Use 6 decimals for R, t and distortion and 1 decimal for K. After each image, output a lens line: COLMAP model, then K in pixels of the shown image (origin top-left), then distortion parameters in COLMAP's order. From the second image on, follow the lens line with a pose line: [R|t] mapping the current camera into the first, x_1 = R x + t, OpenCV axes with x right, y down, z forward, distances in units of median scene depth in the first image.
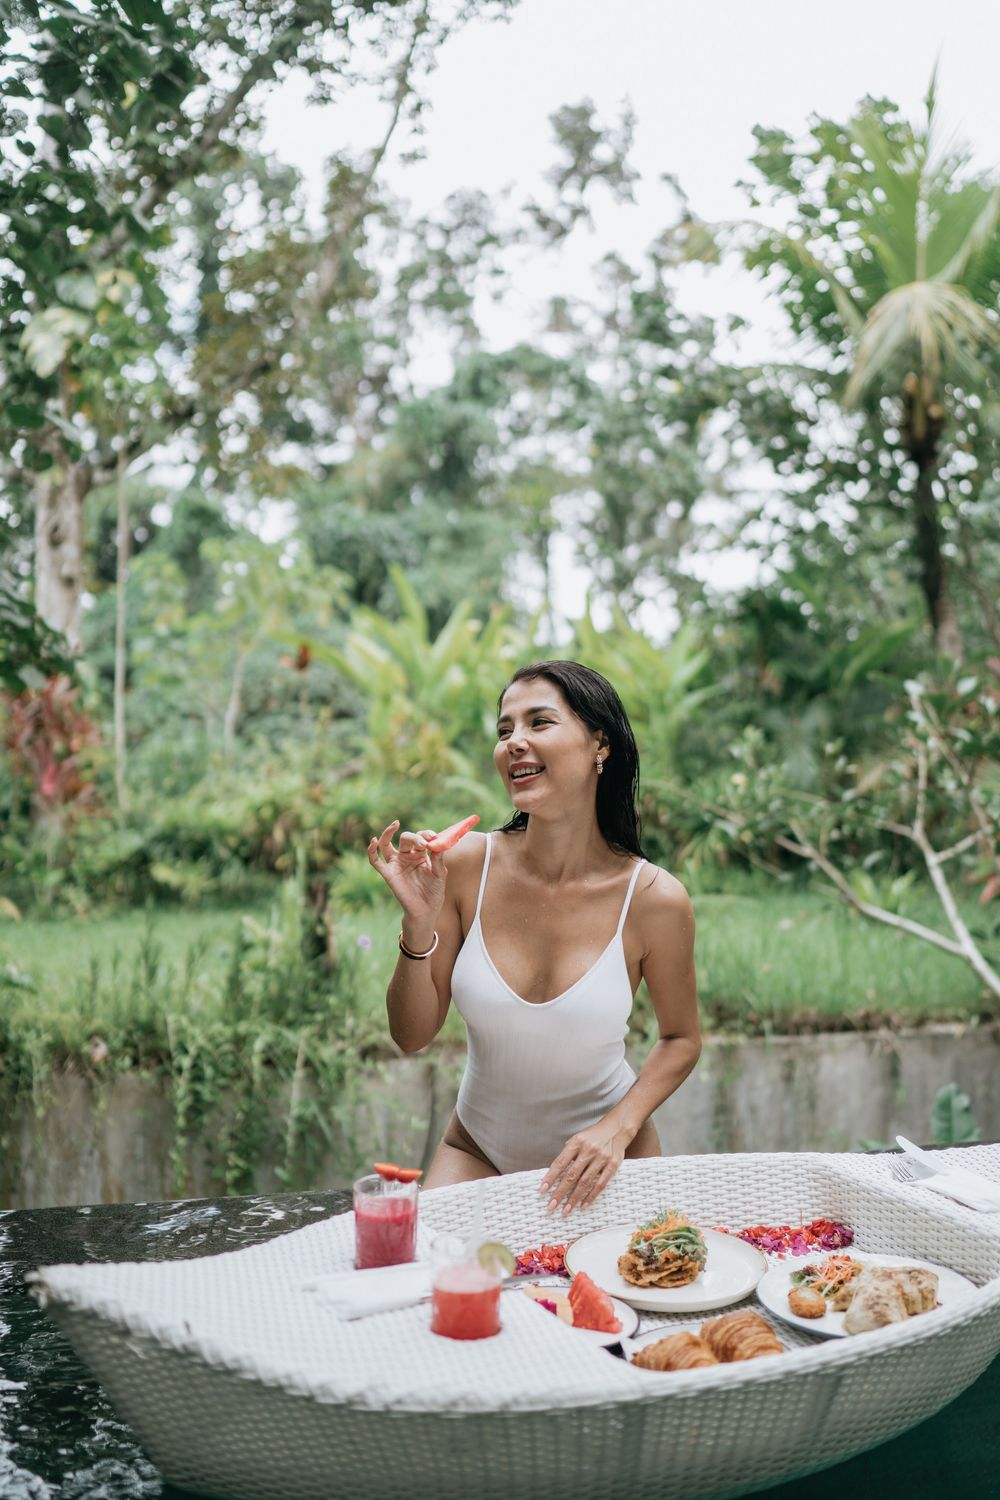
lens RADIAL K [[1478.4, 0, 500.0], [0, 1478.4, 750.0], [0, 0, 1]] dist [-0.104785, 0.137174]
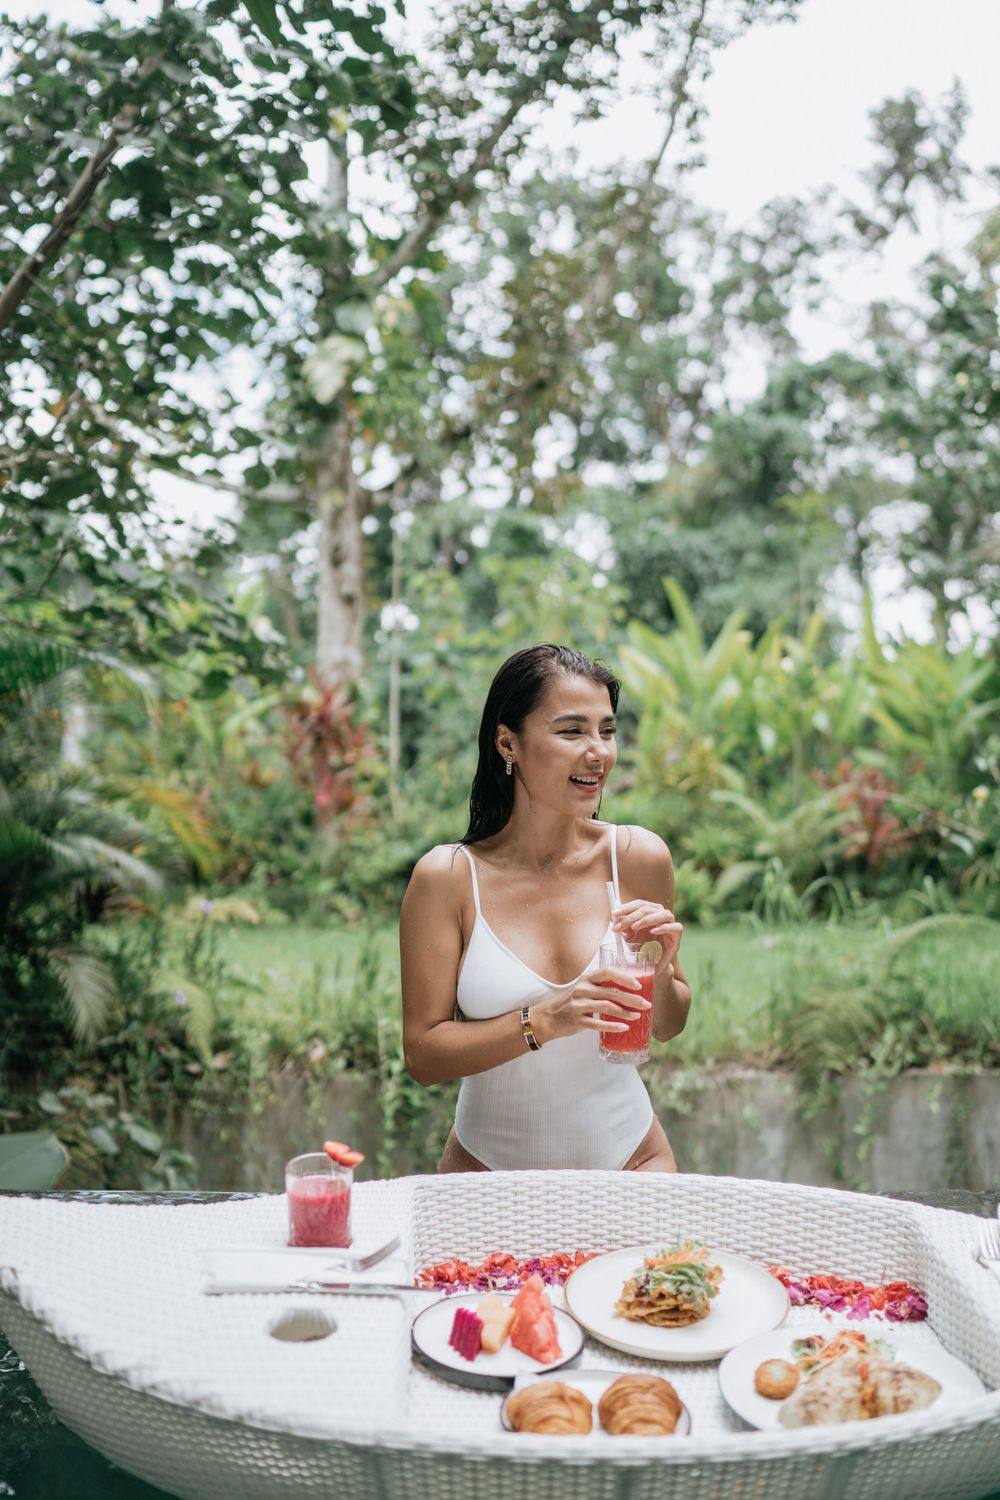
lens RADIAL K [[1477.0, 0, 500.0], [0, 1477.0, 750.0], [0, 0, 1]] dist [-0.108151, 0.181127]
pose [[0.974845, 0.001069, -0.222882, 0.040552], [-0.003900, 0.999917, -0.012261, 0.003165], [0.222851, 0.012822, 0.974768, 0.011808]]
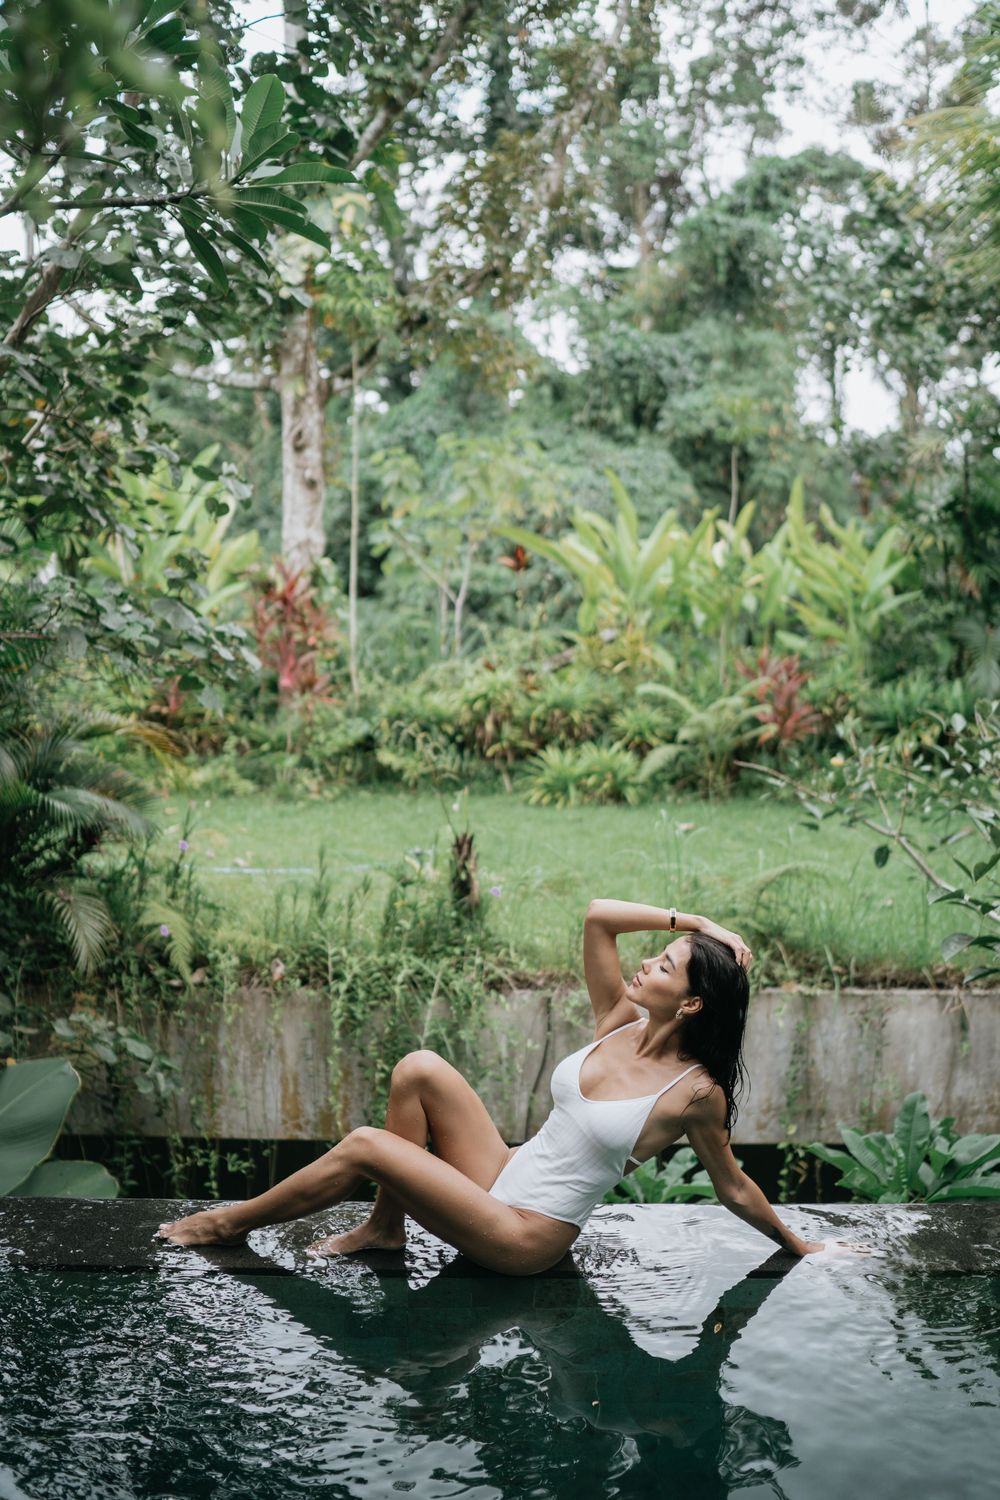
lens RADIAL K [[1489.6, 0, 500.0], [0, 1489.6, 750.0], [0, 0, 1]] dist [-0.091446, 0.017438]
pose [[0.977779, 0.046020, -0.204526, 0.080910], [-0.014685, 0.988247, 0.152155, -0.088216], [0.209125, -0.145771, 0.966963, -0.077036]]
